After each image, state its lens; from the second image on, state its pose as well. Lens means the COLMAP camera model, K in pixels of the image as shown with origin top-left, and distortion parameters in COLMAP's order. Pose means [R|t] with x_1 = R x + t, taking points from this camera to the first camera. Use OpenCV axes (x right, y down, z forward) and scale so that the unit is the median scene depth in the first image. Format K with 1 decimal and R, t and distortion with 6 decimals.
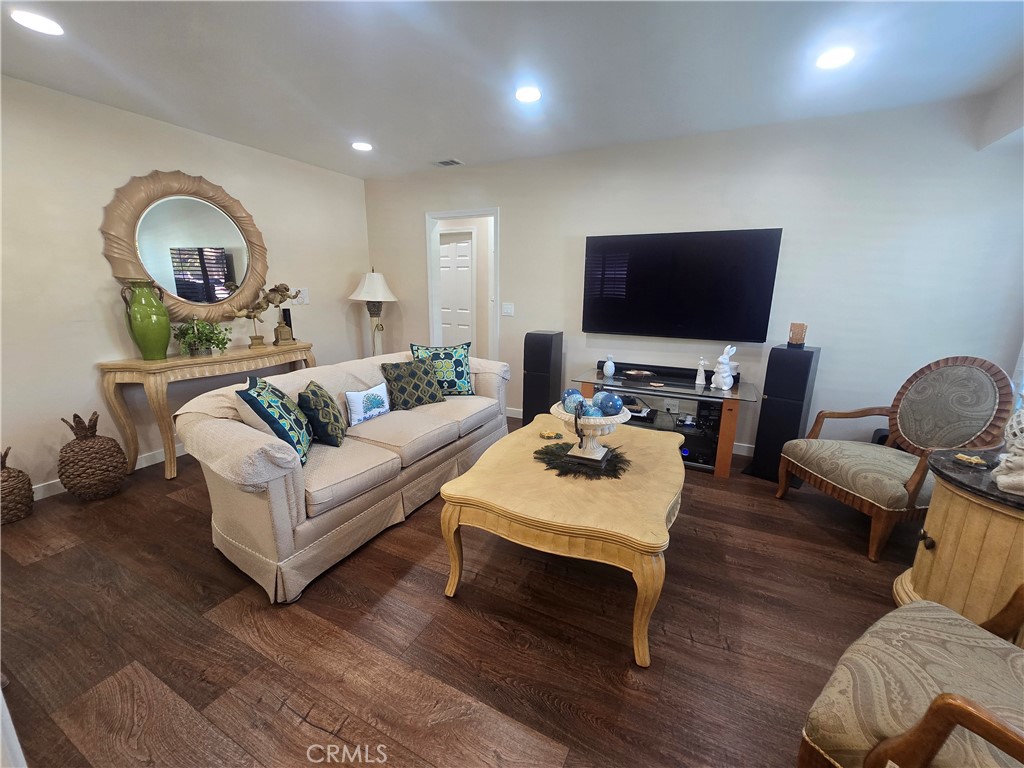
lens RADIAL K [[418.8, 0, 512.0], [0, 418.8, 384.0], [0, 0, 1]] dist [0.003590, -0.000041]
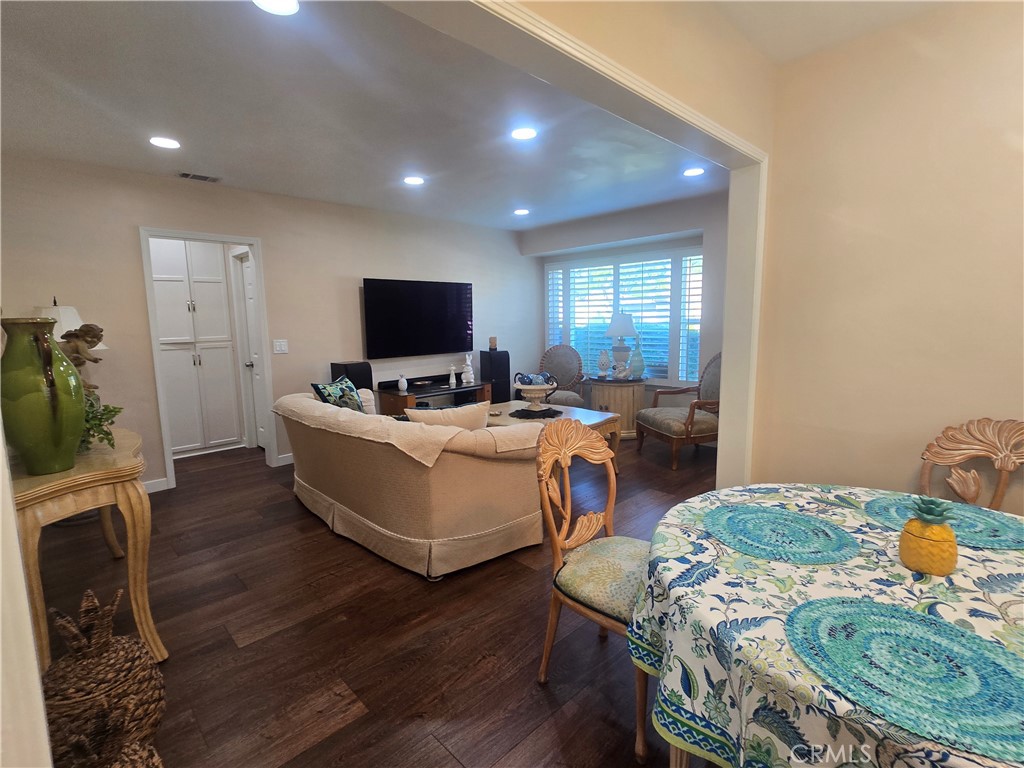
lens RADIAL K [[493.7, 0, 510.0], [0, 493.7, 376.0], [0, 0, 1]] dist [0.000396, 0.006043]
pose [[0.324085, -0.123843, 0.937887, -1.681019], [0.239796, 0.969771, 0.045192, -0.084234], [-0.915132, 0.210255, 0.343985, 0.347174]]
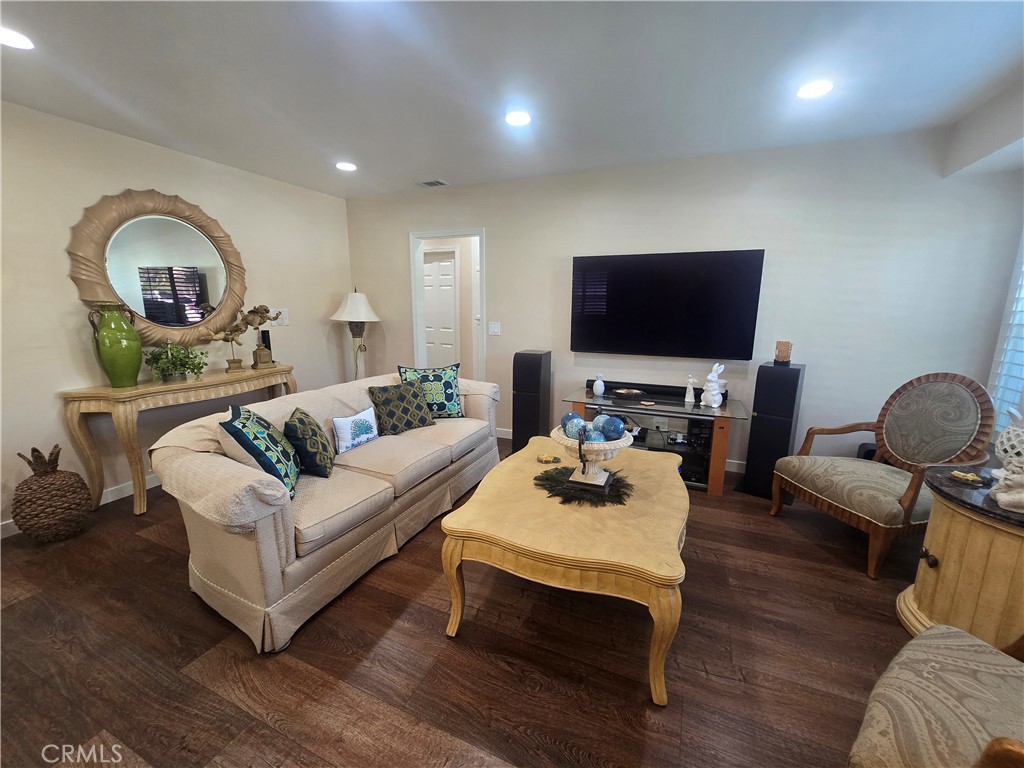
lens RADIAL K [[419.4, 0, 510.5], [0, 419.4, 384.1], [0, 0, 1]] dist [-0.002045, 0.003251]
pose [[0.998598, -0.015458, 0.050620, -0.046568], [0.017314, 0.999186, -0.036443, -0.020397], [-0.050015, 0.037268, 0.998053, 0.025011]]
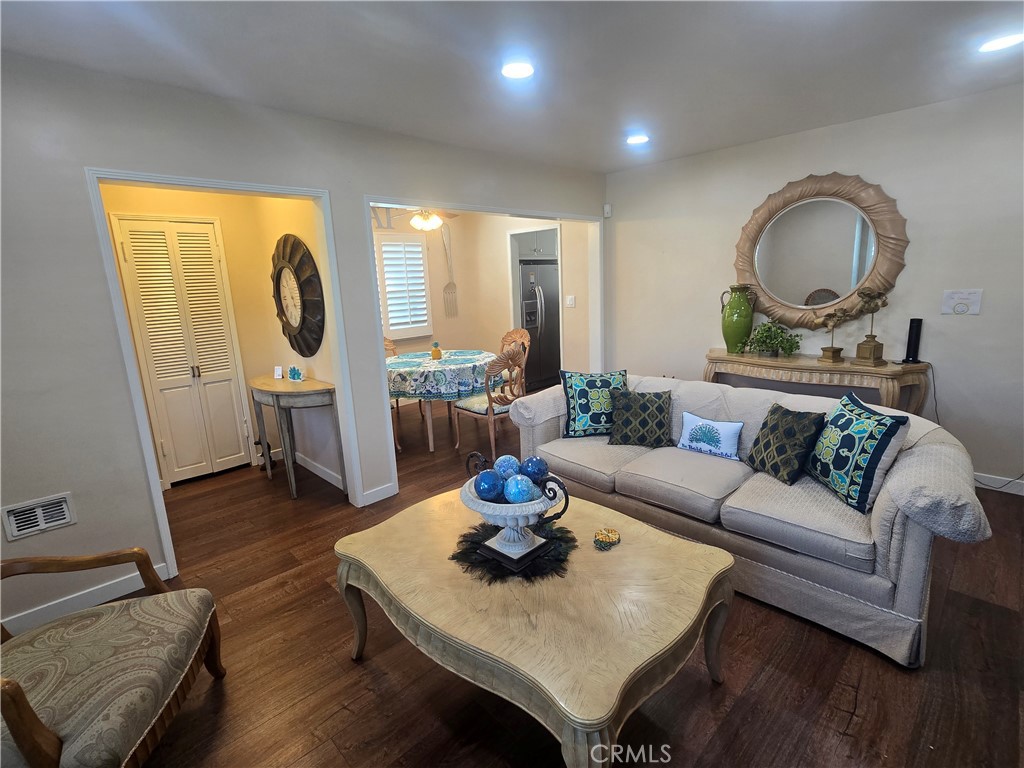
lens RADIAL K [[493.7, 0, 510.0], [0, 493.7, 376.0], [0, 0, 1]] dist [0.000396, 0.006043]
pose [[-0.318669, 0.191091, -0.928404, 0.899332], [-0.177633, 0.950075, 0.256523, -0.328814], [0.931073, 0.246661, -0.268815, 1.099778]]
